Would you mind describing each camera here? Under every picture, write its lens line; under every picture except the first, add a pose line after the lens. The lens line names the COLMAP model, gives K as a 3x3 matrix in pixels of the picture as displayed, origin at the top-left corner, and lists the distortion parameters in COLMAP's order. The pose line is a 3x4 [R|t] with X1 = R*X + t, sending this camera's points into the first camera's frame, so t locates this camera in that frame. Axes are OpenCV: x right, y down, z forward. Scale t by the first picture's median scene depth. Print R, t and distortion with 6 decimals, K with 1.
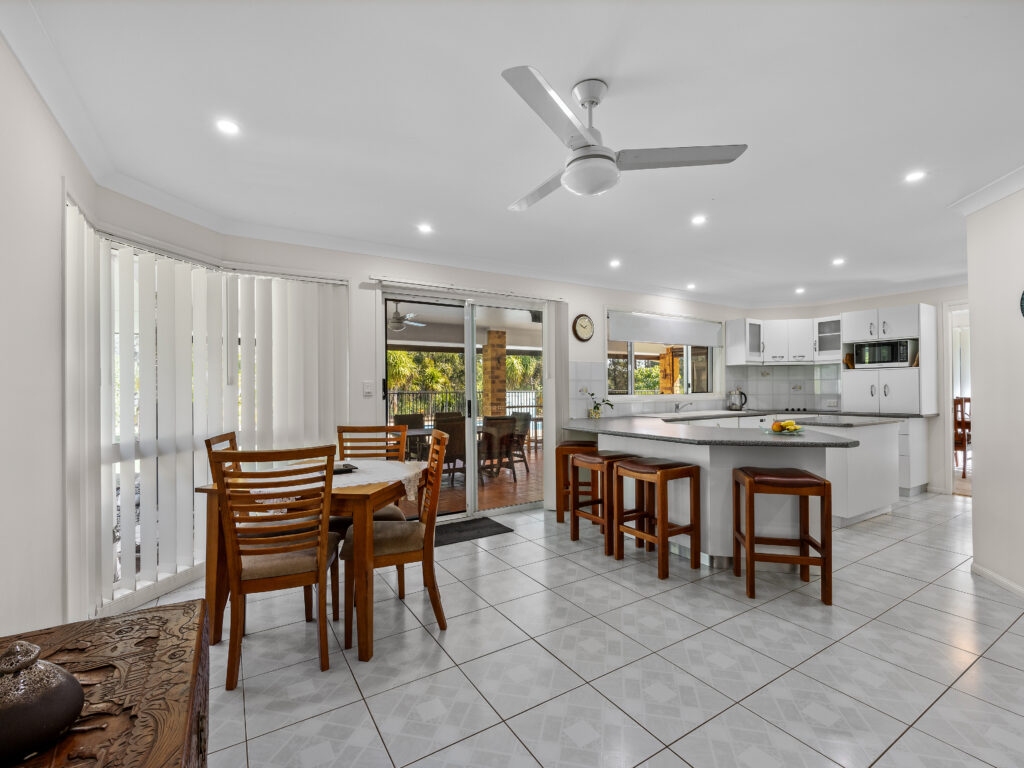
lens RADIAL K [[466.6, 0, 506.8], [0, 466.6, 387.3], [0, 0, 1]] dist [-0.001864, -0.000397]
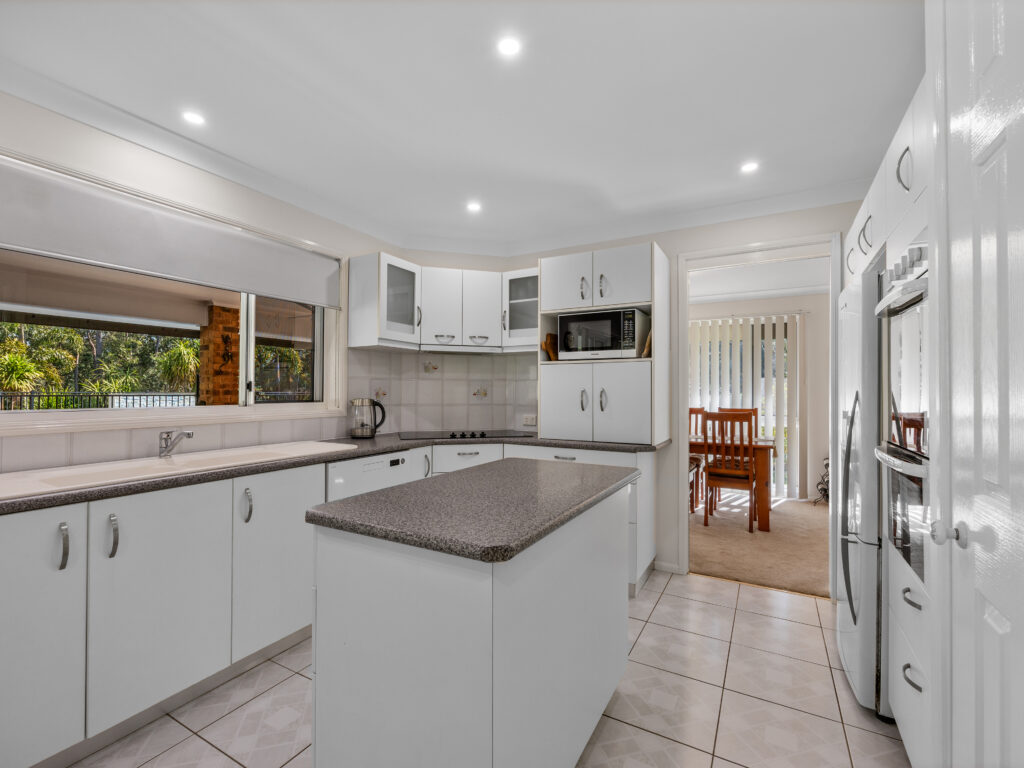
lens RADIAL K [[466.6, 0, 508.8], [0, 466.6, 389.4], [0, 0, 1]] dist [-0.001864, -0.000397]
pose [[0.877032, 0.012547, 0.480269, 0.394924], [-0.011909, 0.999920, -0.004376, -0.001903], [-0.480285, -0.001882, 0.877110, 0.498547]]
